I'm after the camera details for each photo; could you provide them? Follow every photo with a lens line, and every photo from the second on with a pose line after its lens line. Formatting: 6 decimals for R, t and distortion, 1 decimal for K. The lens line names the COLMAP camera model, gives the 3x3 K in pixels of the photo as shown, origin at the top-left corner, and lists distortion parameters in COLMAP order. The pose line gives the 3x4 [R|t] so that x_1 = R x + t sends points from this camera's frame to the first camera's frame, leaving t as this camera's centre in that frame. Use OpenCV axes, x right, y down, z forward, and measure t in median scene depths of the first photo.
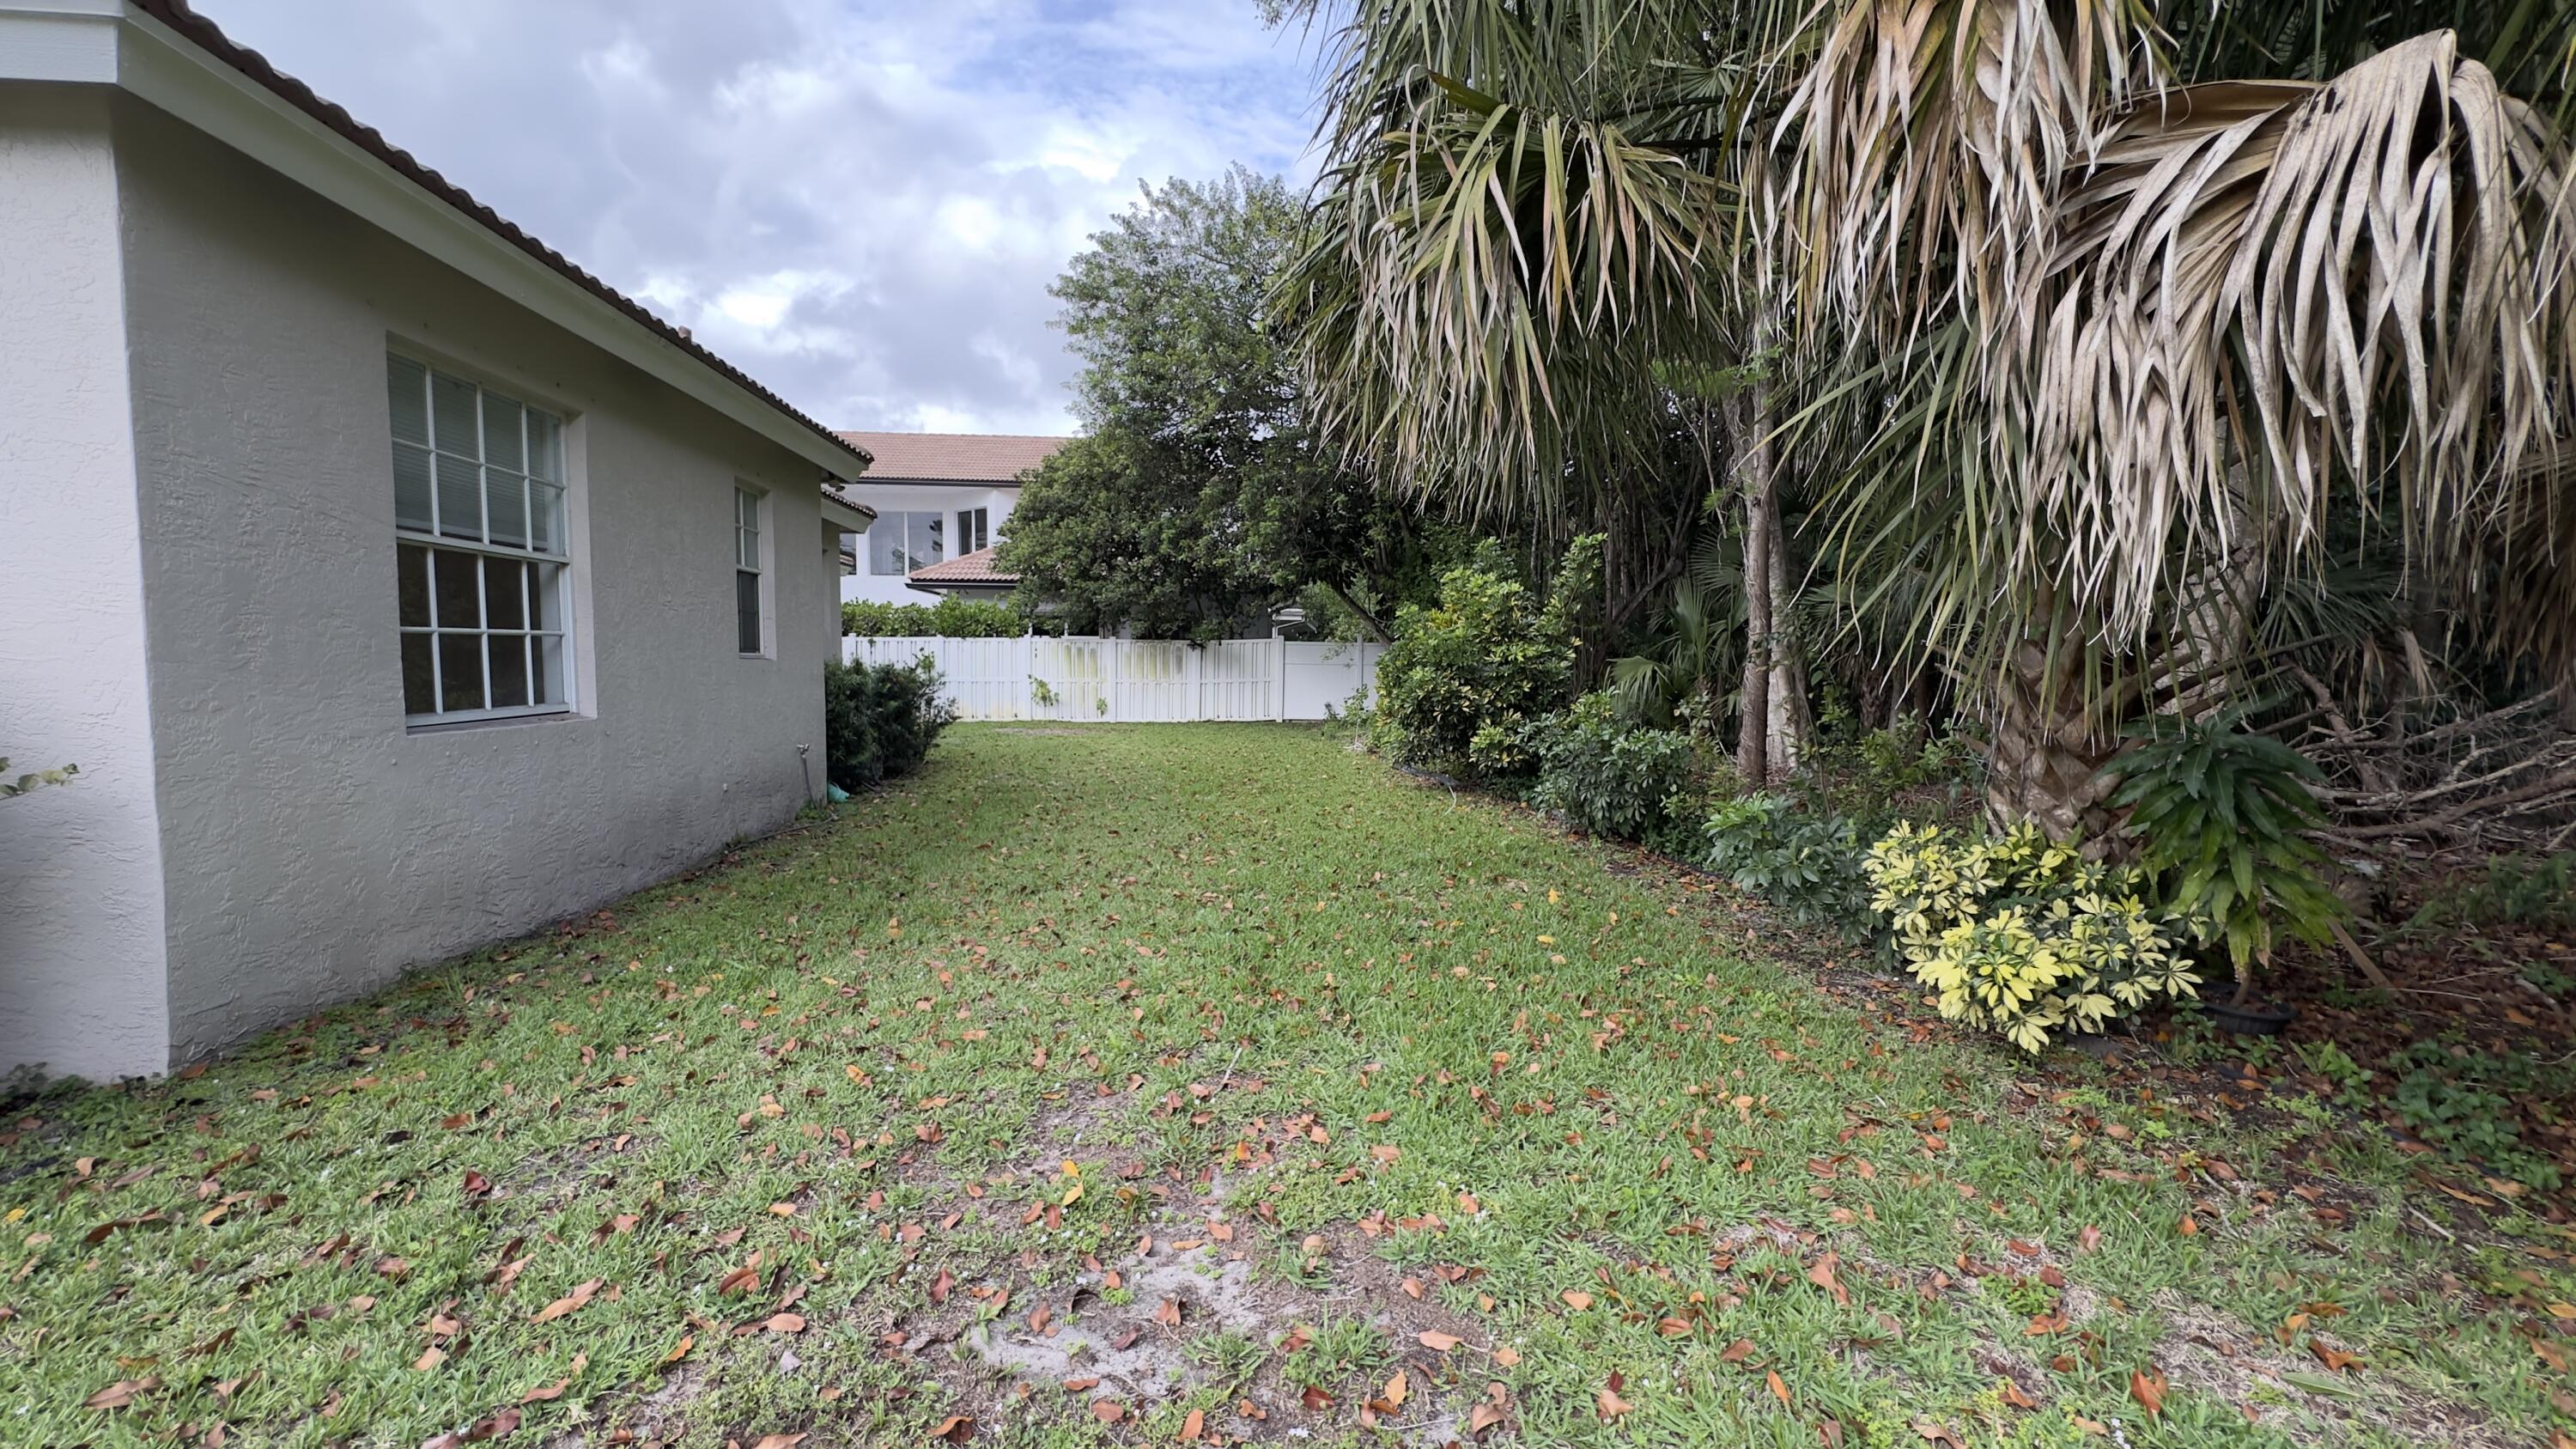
lens RADIAL K [[1050.3, 0, 1306.1], [0, 1050.3, 727.1], [0, 0, 1]] dist [-0.000791, 0.000105]
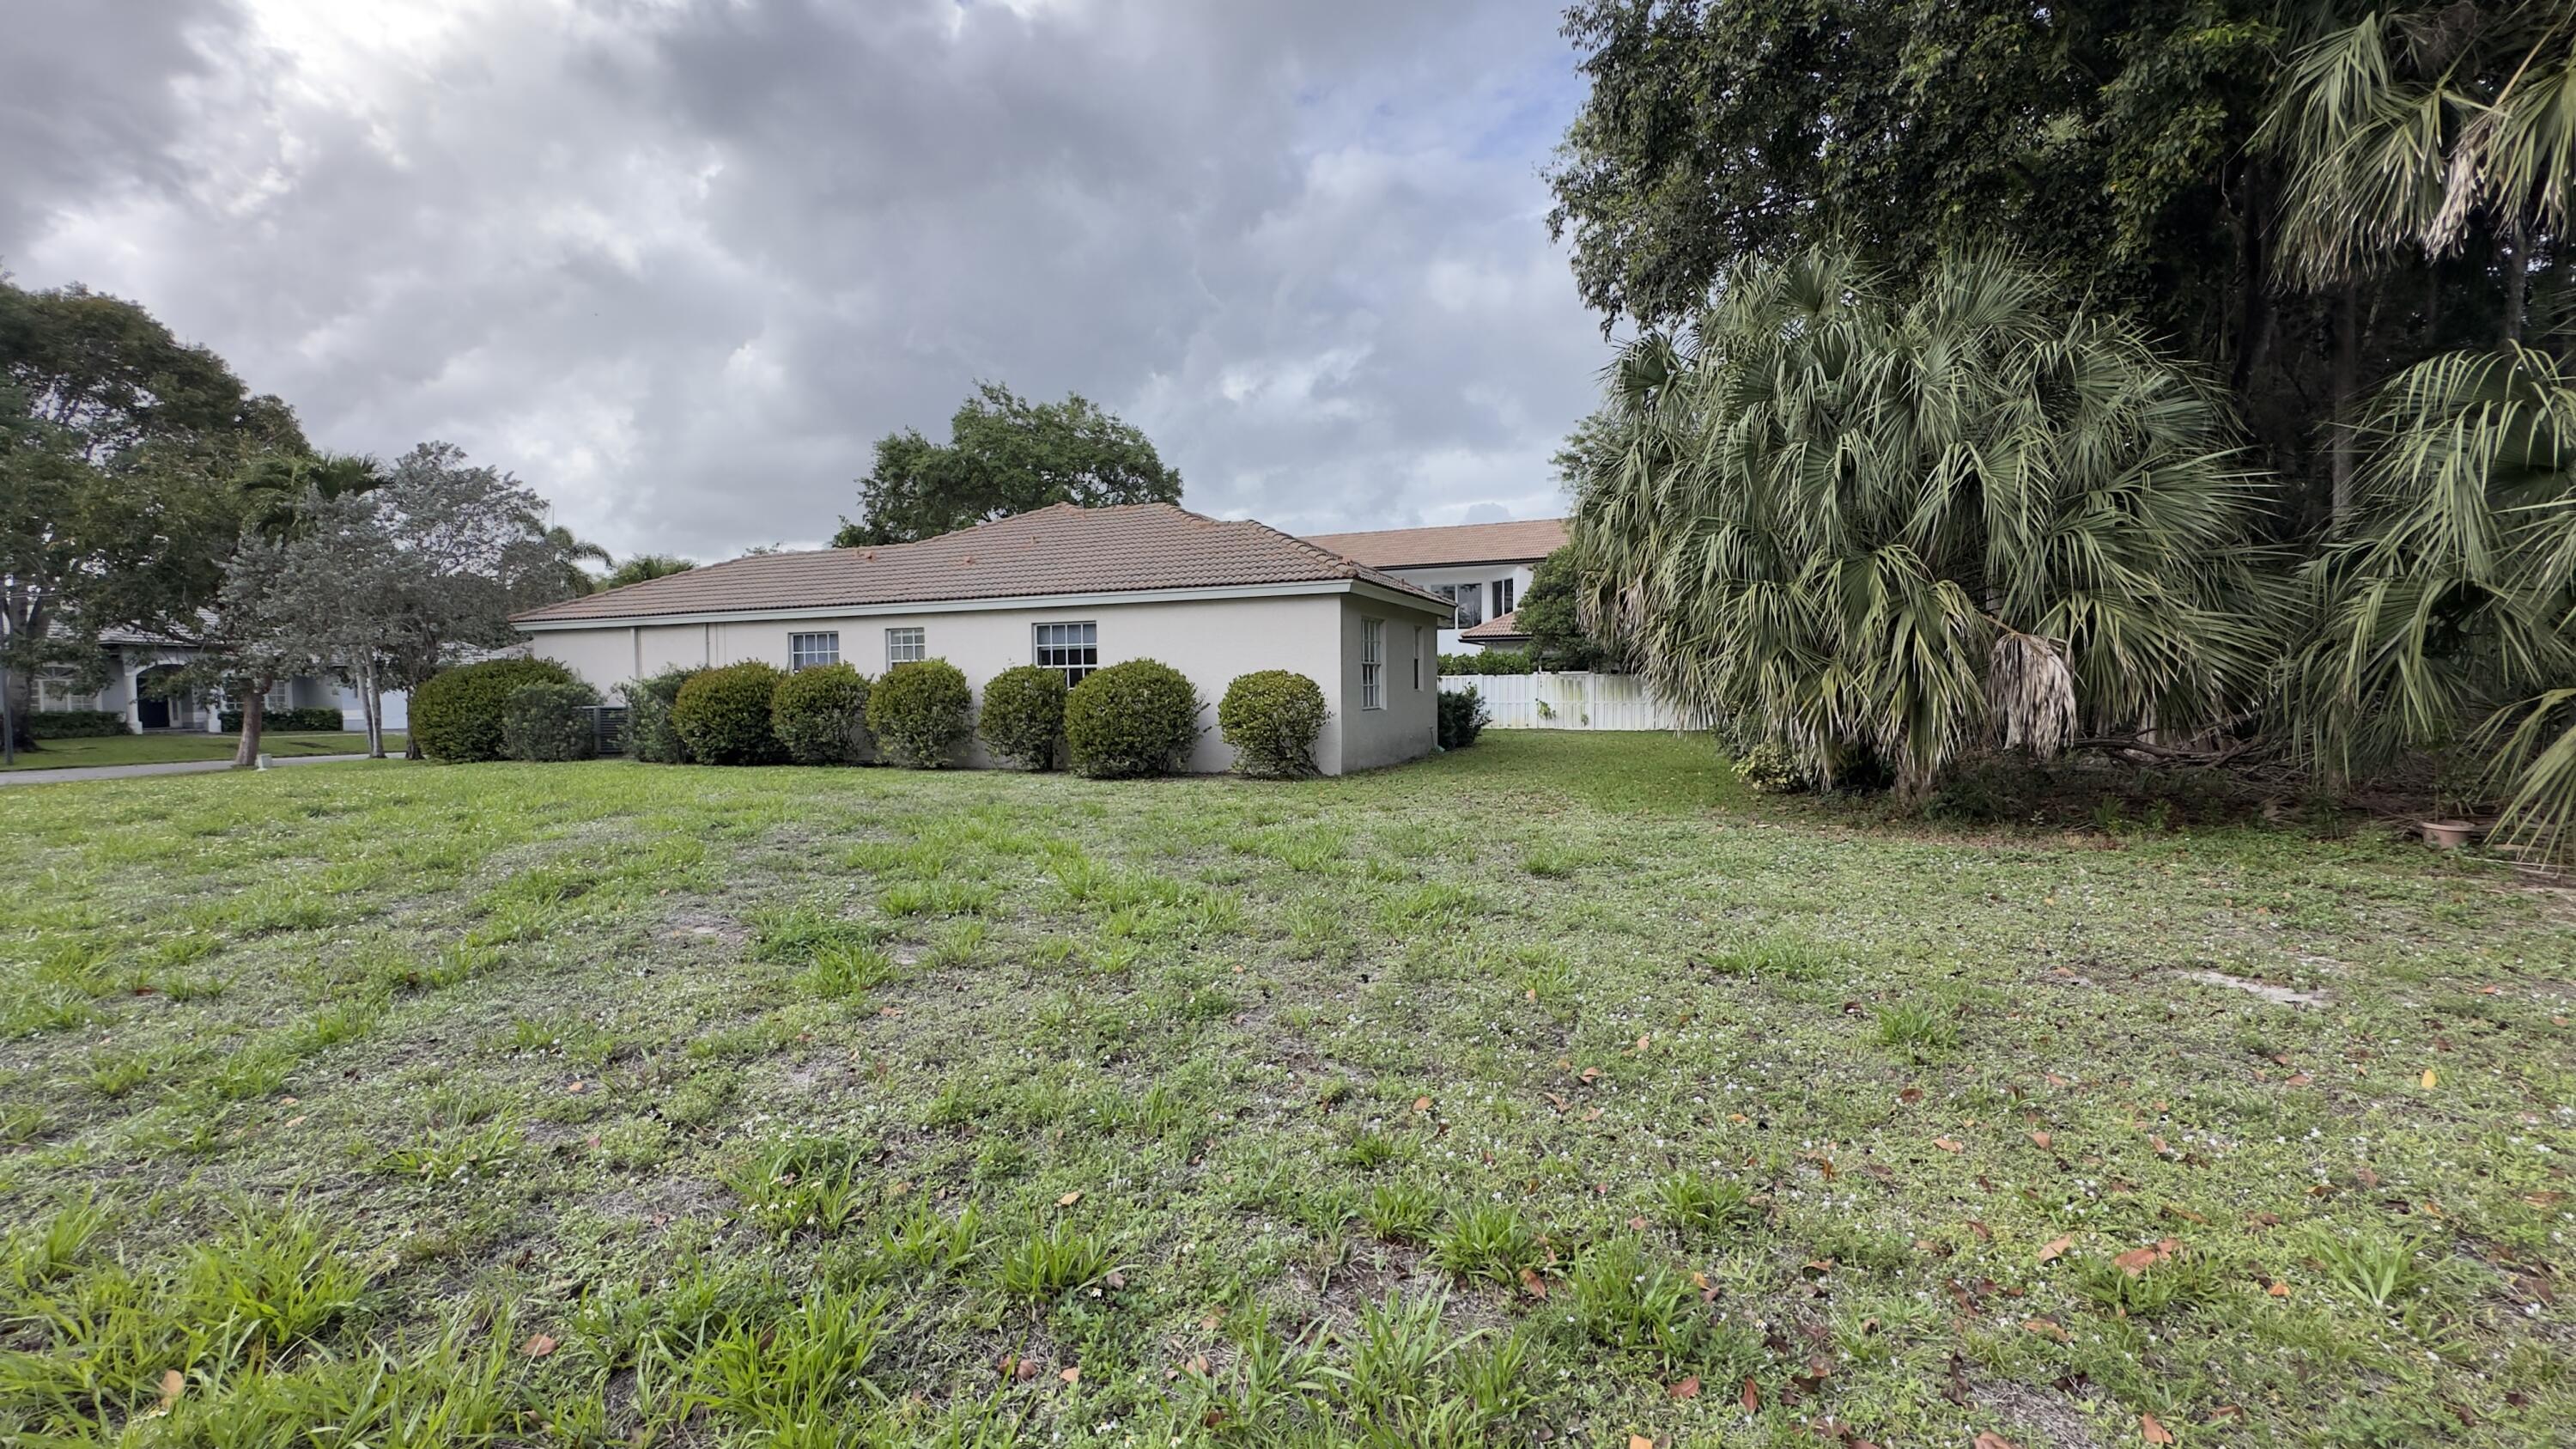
lens RADIAL K [[1050.3, 0, 1298.7], [0, 1050.3, 719.3], [0, 0, 1]] dist [-0.000791, 0.000105]
pose [[0.877502, 0.002475, -0.479566, 0.162313], [-0.018272, 0.999433, -0.028275, 0.029564], [0.479224, 0.033574, 0.877050, -0.495166]]
